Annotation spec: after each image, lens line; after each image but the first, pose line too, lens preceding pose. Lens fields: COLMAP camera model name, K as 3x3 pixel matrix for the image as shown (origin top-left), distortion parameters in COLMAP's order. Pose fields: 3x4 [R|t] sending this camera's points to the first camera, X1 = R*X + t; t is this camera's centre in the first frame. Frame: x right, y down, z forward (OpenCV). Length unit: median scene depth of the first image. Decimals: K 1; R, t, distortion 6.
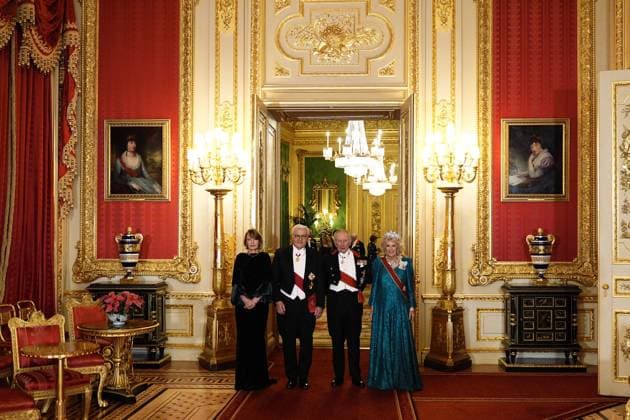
lens RADIAL K [[706.4, 0, 330.8], [0, 706.4, 224.8], [0, 0, 1]] dist [0.028017, 0.006779]
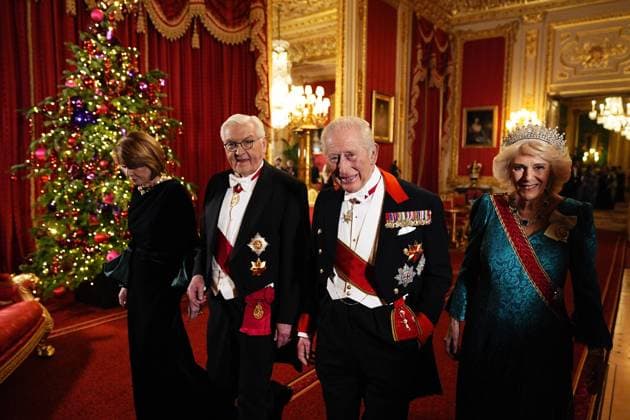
lens RADIAL K [[473.7, 0, 315.5], [0, 473.7, 219.6], [0, 0, 1]] dist [-0.000552, 0.001483]
pose [[0.855106, 0.060579, -0.514902, 0.039024], [0.003296, 0.992495, 0.122243, 0.003326], [0.518443, -0.106228, 0.848488, -0.422822]]
